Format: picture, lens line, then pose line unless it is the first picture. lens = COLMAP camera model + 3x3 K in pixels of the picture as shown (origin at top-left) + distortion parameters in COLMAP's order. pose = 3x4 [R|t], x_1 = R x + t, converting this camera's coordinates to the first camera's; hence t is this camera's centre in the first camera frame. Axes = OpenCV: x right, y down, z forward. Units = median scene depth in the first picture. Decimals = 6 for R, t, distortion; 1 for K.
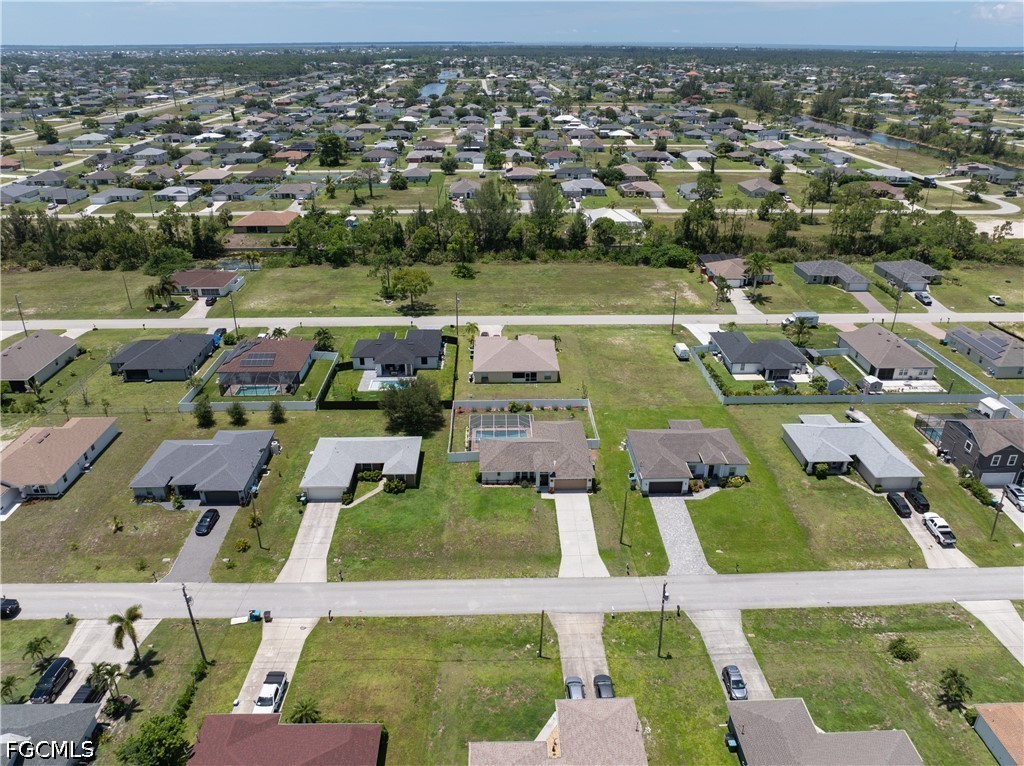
lens RADIAL K [[722.2, 0, 512.0], [0, 722.2, 383.0], [0, 0, 1]] dist [-0.023358, -0.022816]
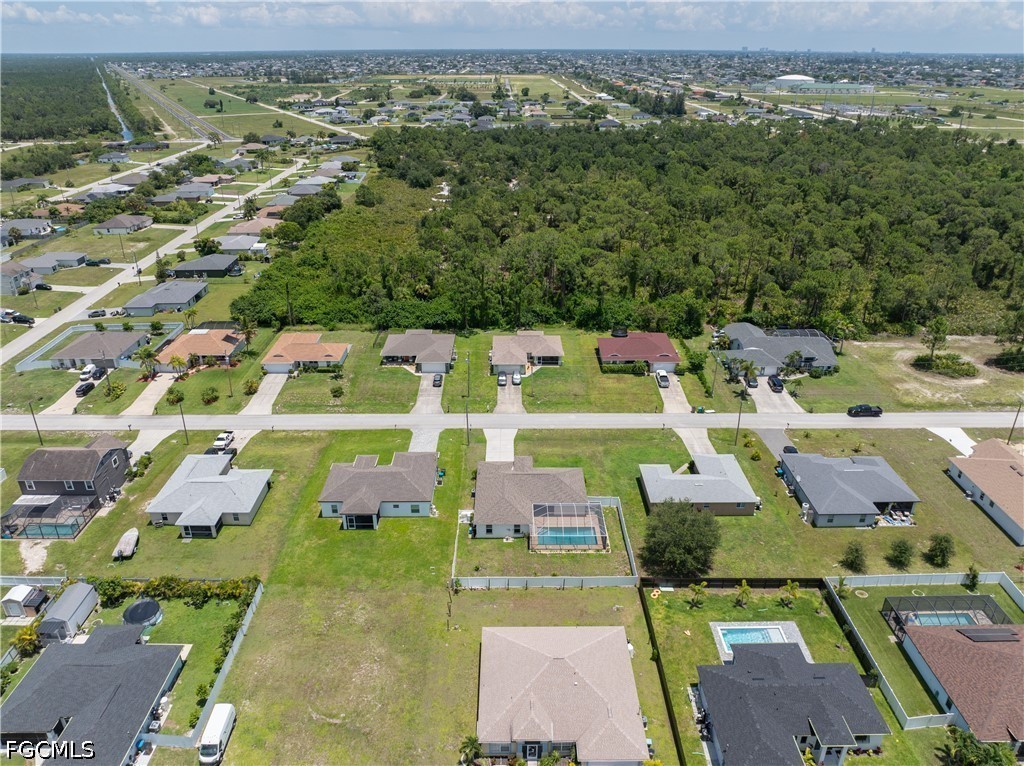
lens RADIAL K [[722.2, 0, 512.0], [0, 722.2, 383.0], [0, 0, 1]] dist [-0.023358, -0.022816]
pose [[-0.999734, -0.010781, 0.020382, 0.047052], [0.009002, 0.631331, 0.775462, -0.948188], [-0.021228, 0.775439, -0.631066, 1.868435]]
